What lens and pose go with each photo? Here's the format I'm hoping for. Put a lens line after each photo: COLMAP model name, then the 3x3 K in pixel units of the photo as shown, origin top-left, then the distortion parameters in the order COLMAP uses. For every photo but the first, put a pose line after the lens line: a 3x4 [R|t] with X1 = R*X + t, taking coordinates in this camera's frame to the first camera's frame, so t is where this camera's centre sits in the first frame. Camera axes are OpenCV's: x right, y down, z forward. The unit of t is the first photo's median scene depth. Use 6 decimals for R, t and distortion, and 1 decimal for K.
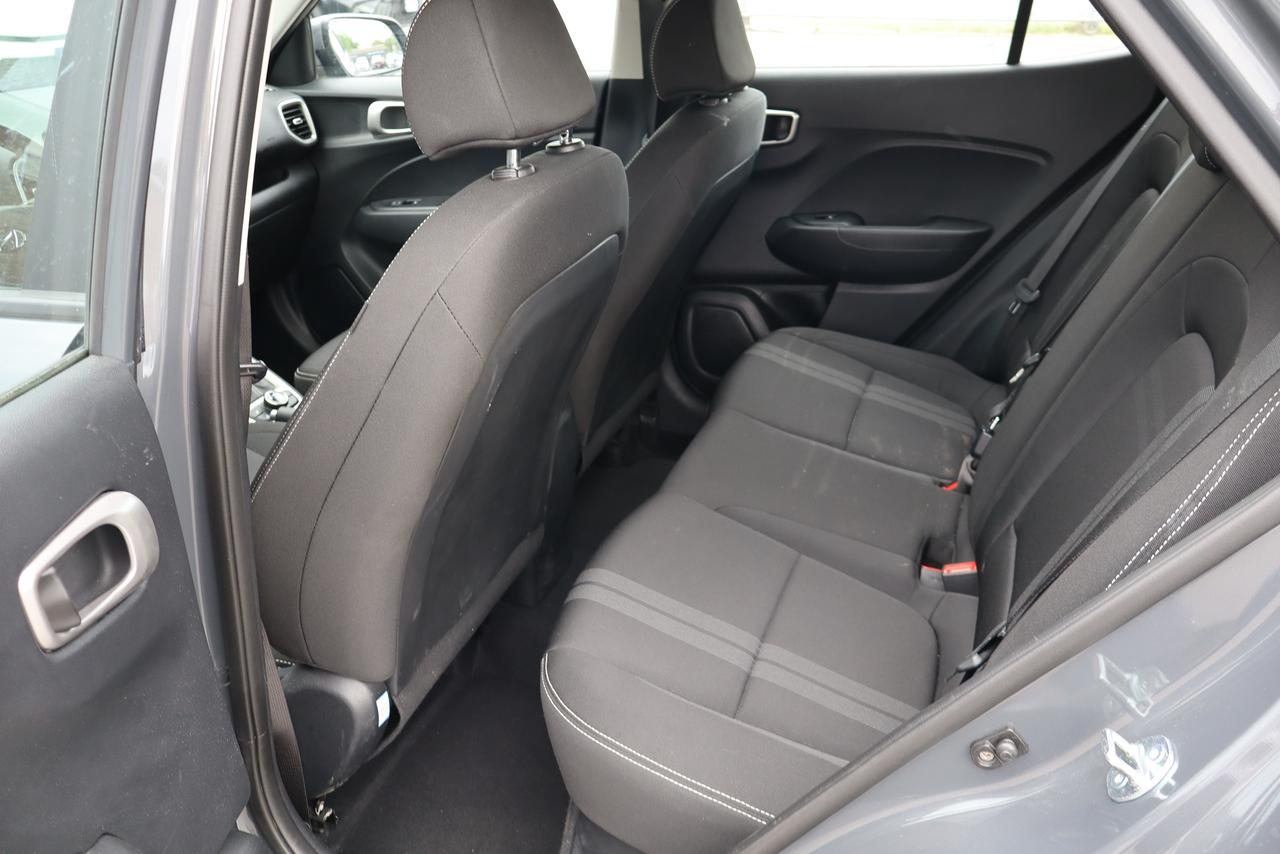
lens RADIAL K [[1076.1, 0, 640.0], [0, 1076.1, 427.0], [0, 0, 1]] dist [0.002356, 0.005935]
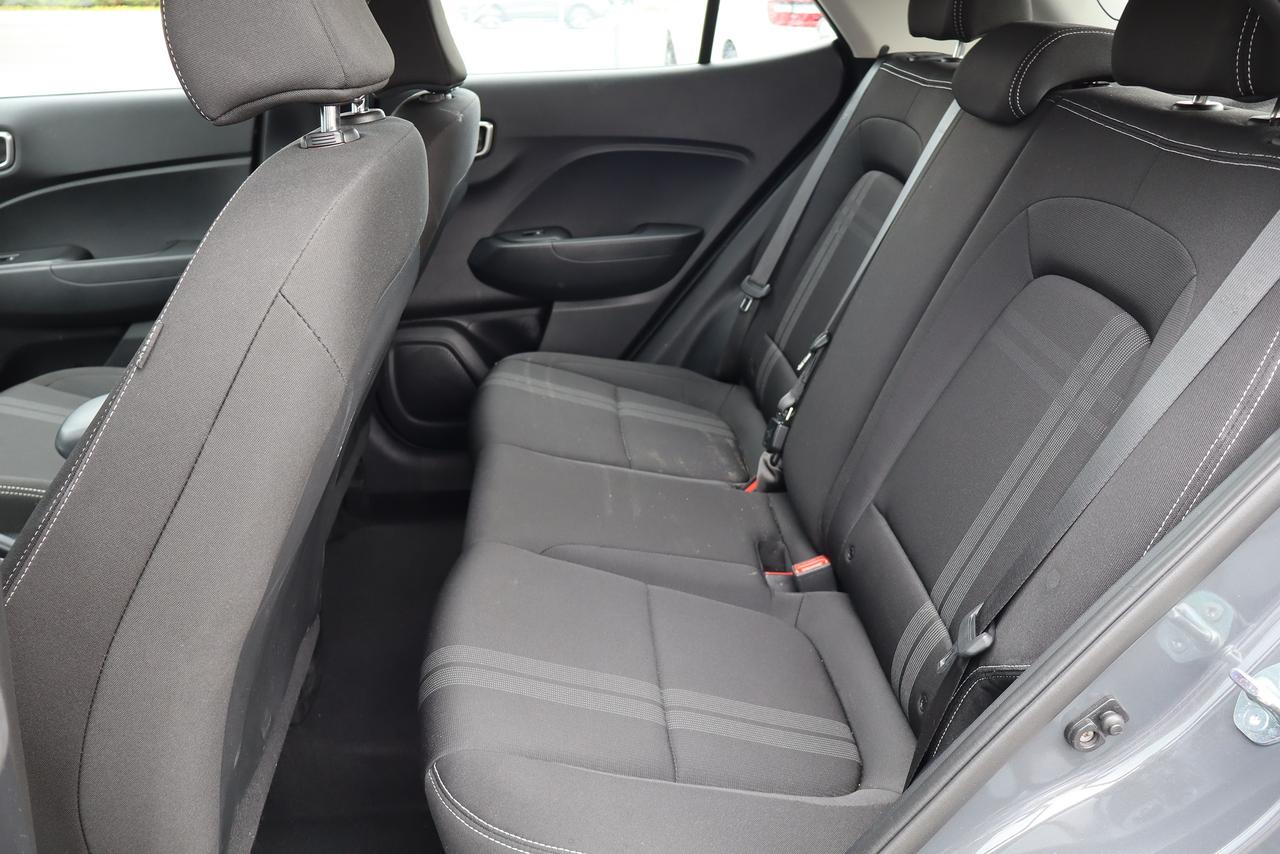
lens RADIAL K [[1076.1, 0, 640.0], [0, 1076.1, 427.0], [0, 0, 1]] dist [0.002356, 0.005935]
pose [[0.914308, -0.137669, 0.380904, -0.133643], [0.159567, 0.986835, -0.026350, 0.010265], [-0.372262, 0.084871, 0.924239, 0.134793]]
